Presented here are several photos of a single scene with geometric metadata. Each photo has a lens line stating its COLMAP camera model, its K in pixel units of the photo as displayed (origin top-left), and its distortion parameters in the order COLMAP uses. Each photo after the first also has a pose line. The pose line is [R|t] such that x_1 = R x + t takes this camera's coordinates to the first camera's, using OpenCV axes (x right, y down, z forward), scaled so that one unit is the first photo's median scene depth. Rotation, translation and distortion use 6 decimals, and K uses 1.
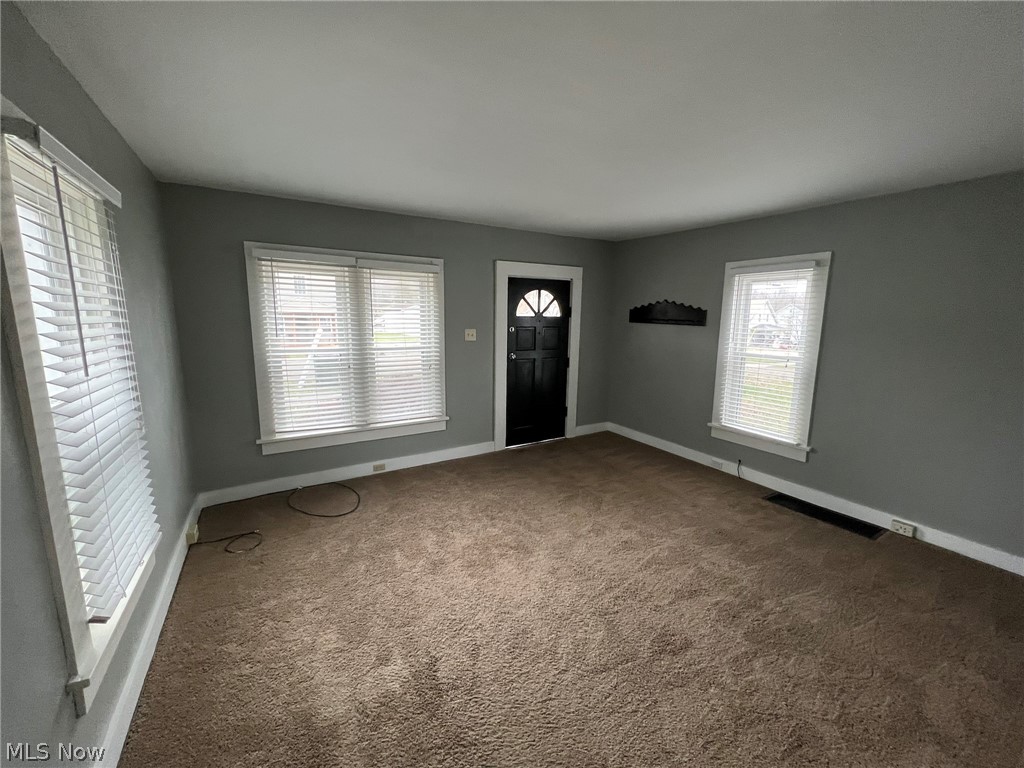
lens RADIAL K [[408.8, 0, 509.5], [0, 408.8, 382.4], [0, 0, 1]] dist [0.001366, -0.000304]
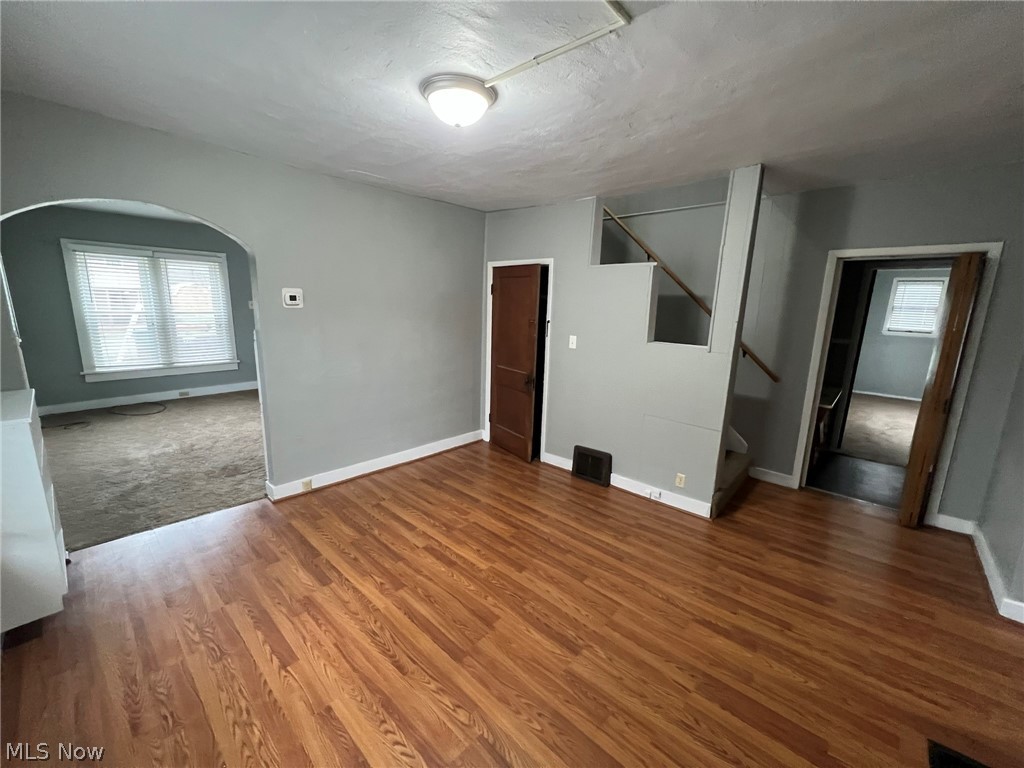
lens RADIAL K [[408.8, 0, 509.5], [0, 408.8, 382.4], [0, 0, 1]] dist [0.001366, -0.000304]
pose [[0.959349, -0.041159, 0.279206, 0.465597], [0.029086, 0.998460, 0.047248, 0.152113], [-0.280721, -0.037206, 0.959068, -0.873151]]
